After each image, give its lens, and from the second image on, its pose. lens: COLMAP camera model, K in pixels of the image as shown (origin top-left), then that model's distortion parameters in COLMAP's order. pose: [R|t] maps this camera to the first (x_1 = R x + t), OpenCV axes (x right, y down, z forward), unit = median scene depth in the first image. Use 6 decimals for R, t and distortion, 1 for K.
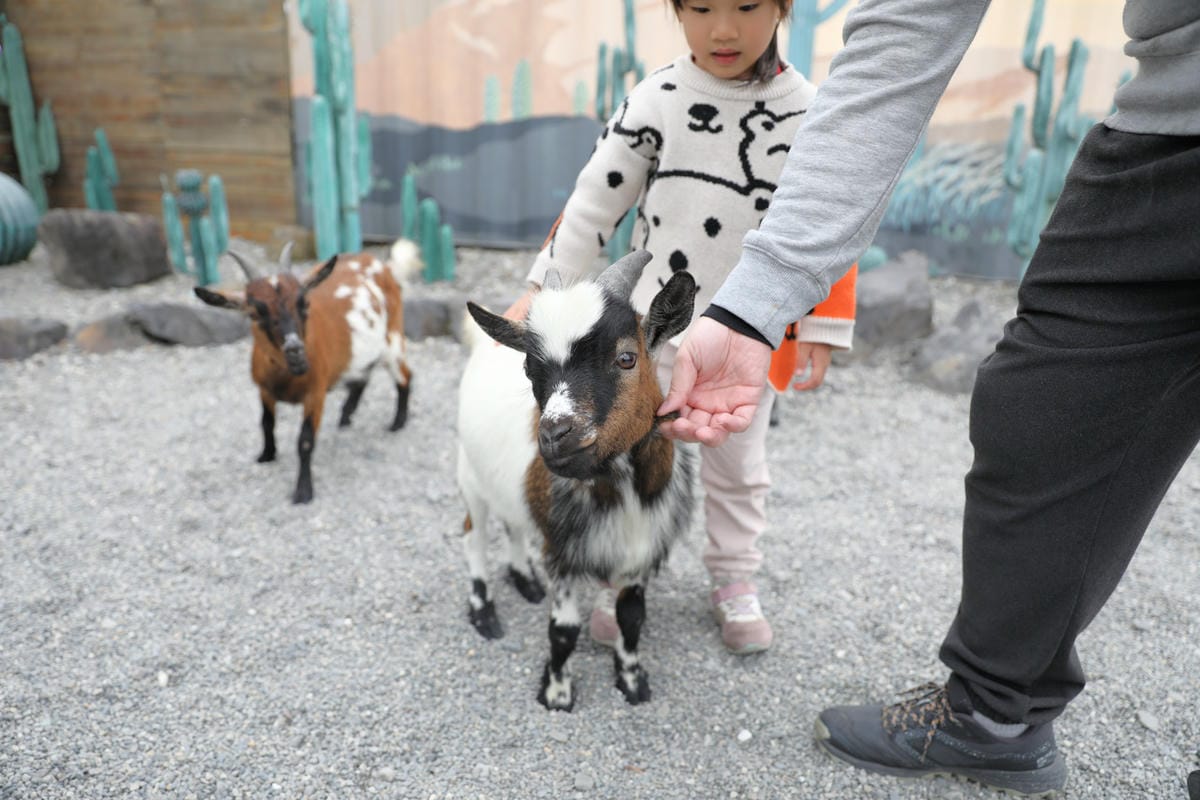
lens RADIAL K [[792.4, 0, 600.0], [0, 792.4, 400.0], [0, 0, 1]] dist [-0.087466, 0.064123]
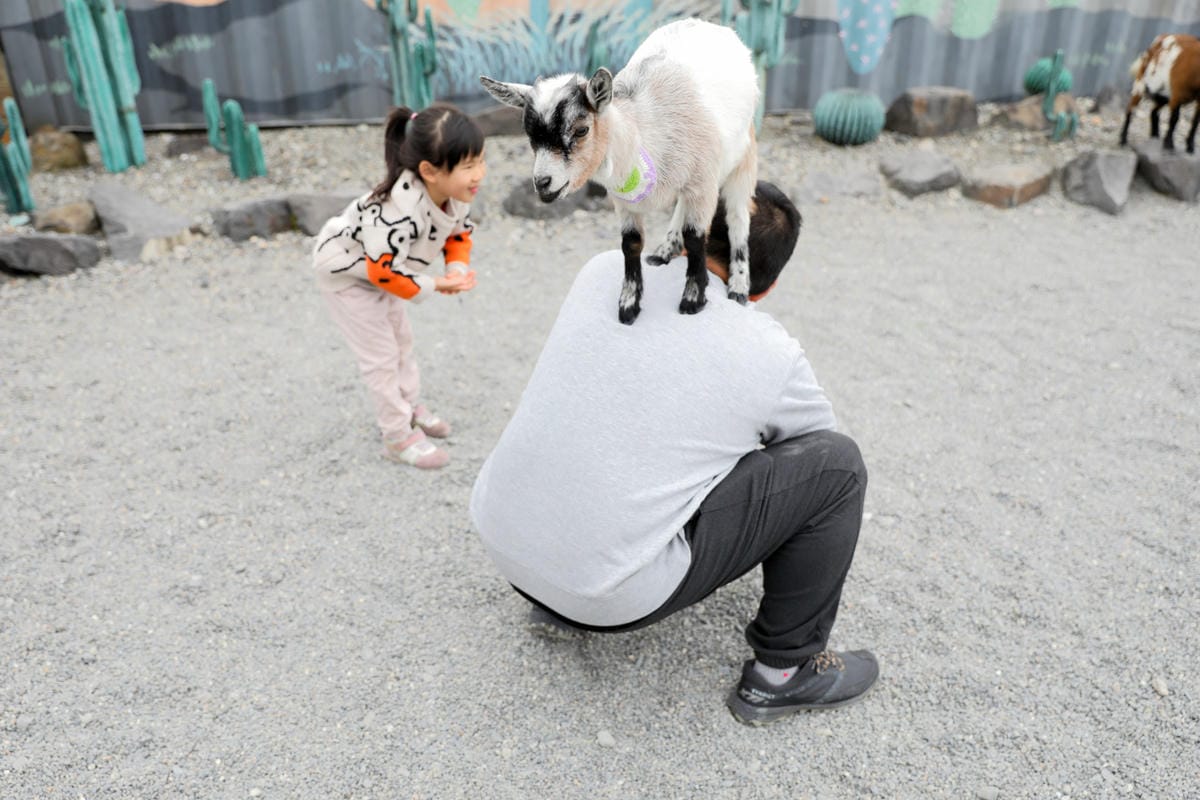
lens RADIAL K [[888.0, 0, 600.0], [0, 888.0, 400.0], [0, 0, 1]] dist [-0.037076, 0.002226]
pose [[0.938225, -0.192033, 0.287850, -0.123848], [0.134603, 0.968898, 0.207651, -0.031280], [-0.318773, -0.156078, 0.934892, -0.243392]]
